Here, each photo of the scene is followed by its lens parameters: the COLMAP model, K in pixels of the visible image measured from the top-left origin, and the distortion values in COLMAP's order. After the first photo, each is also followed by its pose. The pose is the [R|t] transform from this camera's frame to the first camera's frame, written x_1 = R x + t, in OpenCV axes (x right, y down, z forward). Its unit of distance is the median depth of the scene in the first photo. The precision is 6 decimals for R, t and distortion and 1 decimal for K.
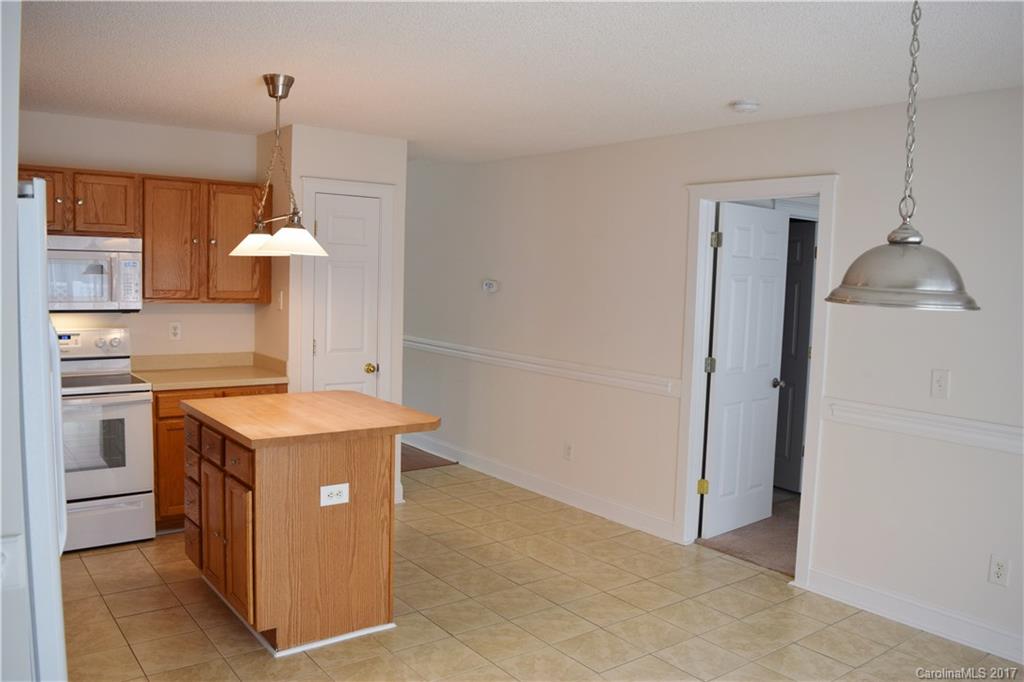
lens RADIAL K [[804.2, 0, 512.0], [0, 804.2, 341.0], [0, 0, 1]] dist [-0.094916, -0.000230]
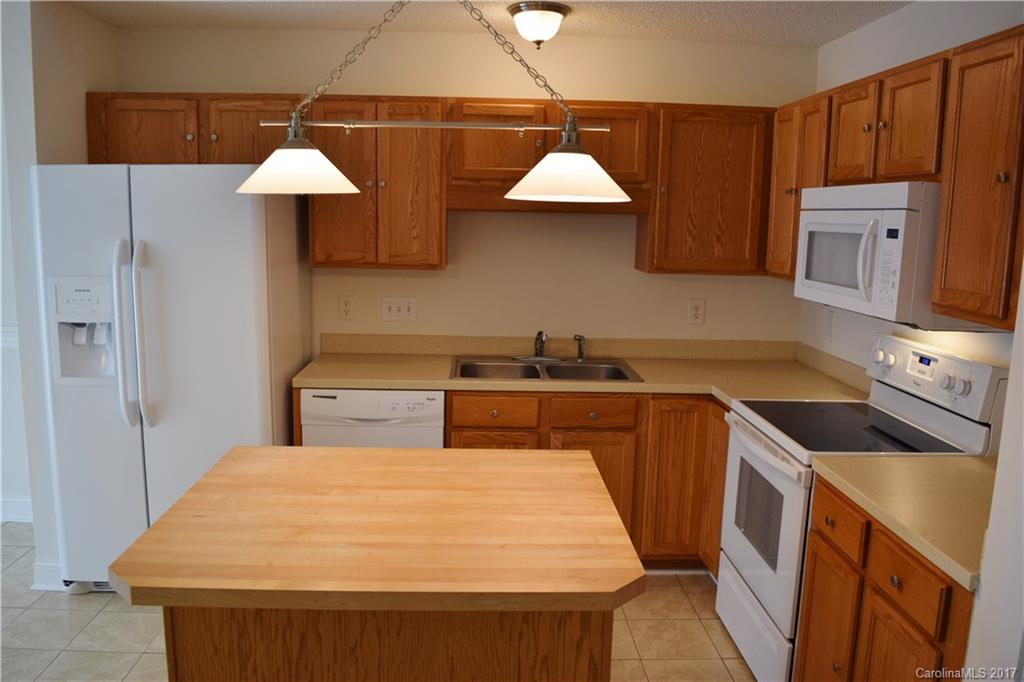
lens RADIAL K [[804.2, 0, 512.0], [0, 804.2, 341.0], [0, 0, 1]] dist [-0.094916, -0.000230]
pose [[-0.580623, 0.082837, -0.809947, 0.084790], [-0.108183, 0.978140, 0.177591, -0.091250], [0.806953, 0.190736, -0.558970, 1.083630]]
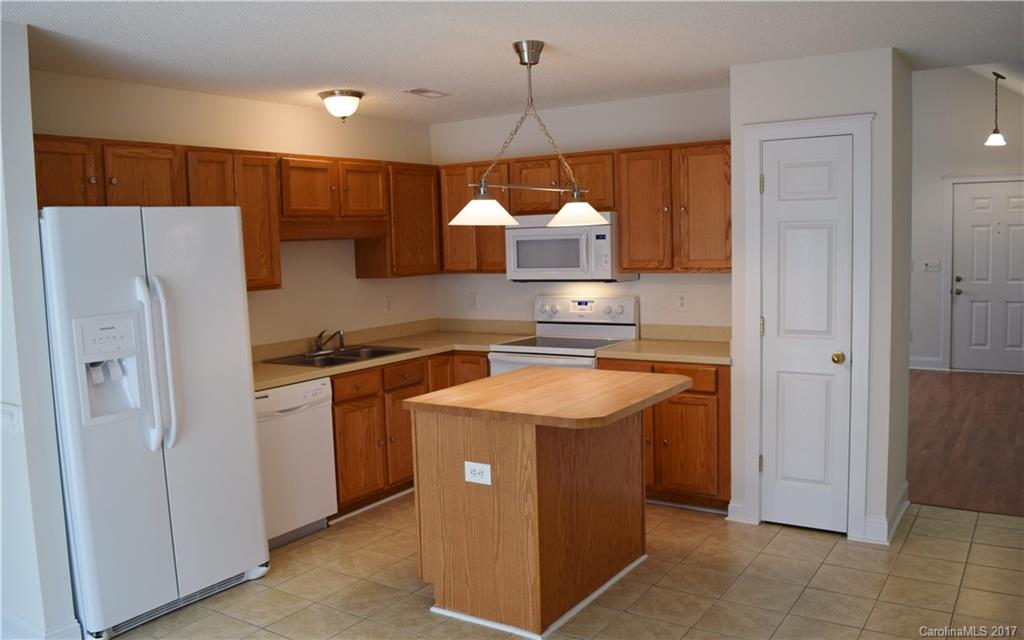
lens RADIAL K [[837.9, 0, 512.0], [0, 837.9, 320.0], [0, 0, 1]] dist [-0.100597, 0.005136]
pose [[0.325700, 0.049025, -0.944201, 0.537390], [-0.037743, 0.998533, 0.038827, -0.024265], [0.944720, 0.022992, 0.327072, 0.512491]]
